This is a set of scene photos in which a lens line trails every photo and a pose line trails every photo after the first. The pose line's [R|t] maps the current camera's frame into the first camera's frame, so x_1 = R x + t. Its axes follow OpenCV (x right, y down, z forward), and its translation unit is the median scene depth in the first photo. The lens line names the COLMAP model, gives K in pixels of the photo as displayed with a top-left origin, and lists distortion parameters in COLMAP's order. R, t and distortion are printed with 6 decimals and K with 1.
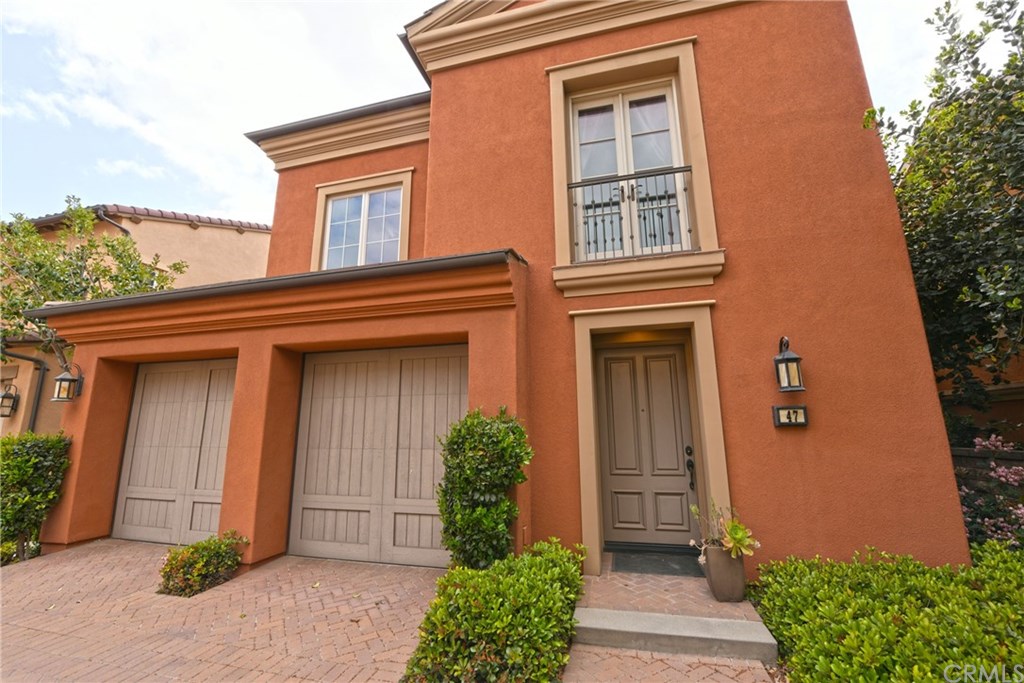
lens RADIAL K [[415.6, 0, 516.2], [0, 415.6, 343.0], [0, 0, 1]] dist [-0.016140, -0.002511]
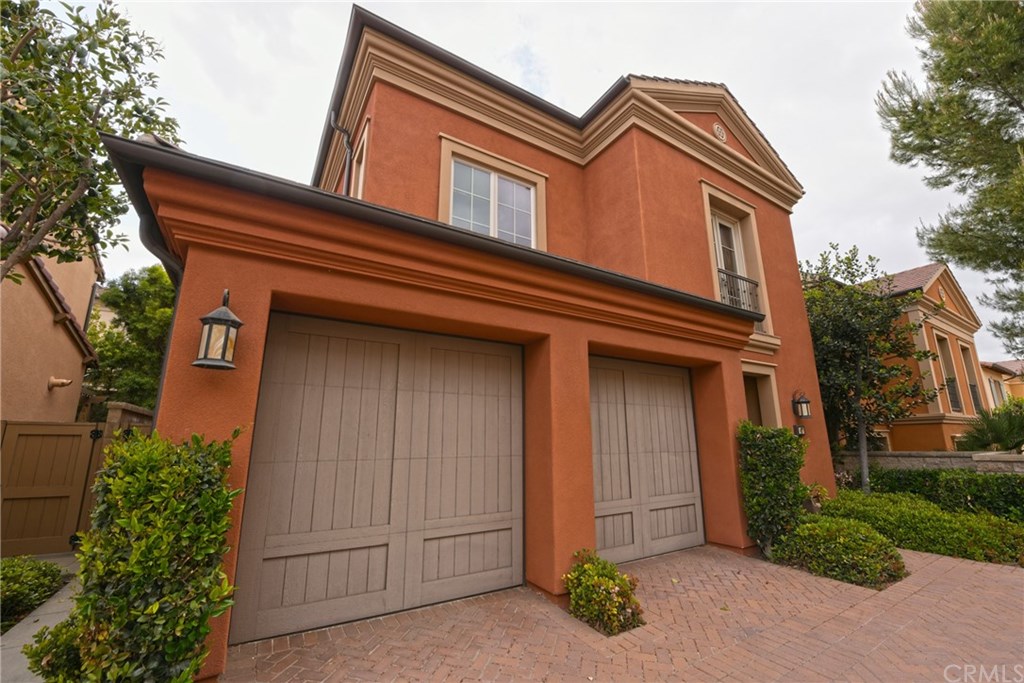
lens RADIAL K [[415.6, 0, 515.7], [0, 415.6, 342.5], [0, 0, 1]] dist [-0.016140, -0.002511]
pose [[0.689759, 0.171478, 0.703440, -1.340231], [-0.149281, 0.984357, -0.093579, 0.117637], [-0.708482, -0.040463, 0.704568, 0.463588]]
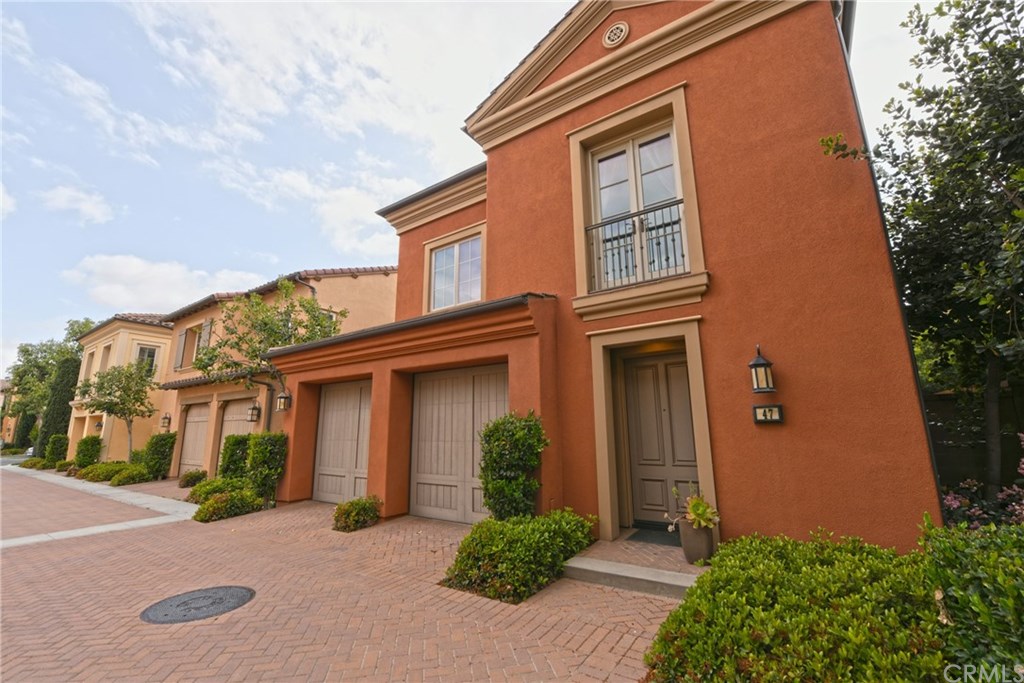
lens RADIAL K [[415.6, 0, 514.8], [0, 415.6, 342.0], [0, 0, 1]] dist [-0.016140, -0.002511]
pose [[0.941672, -0.070766, -0.329006, 0.309523], [0.070081, 0.997444, -0.013954, -0.041740], [0.329153, -0.009917, 0.944225, -0.237714]]
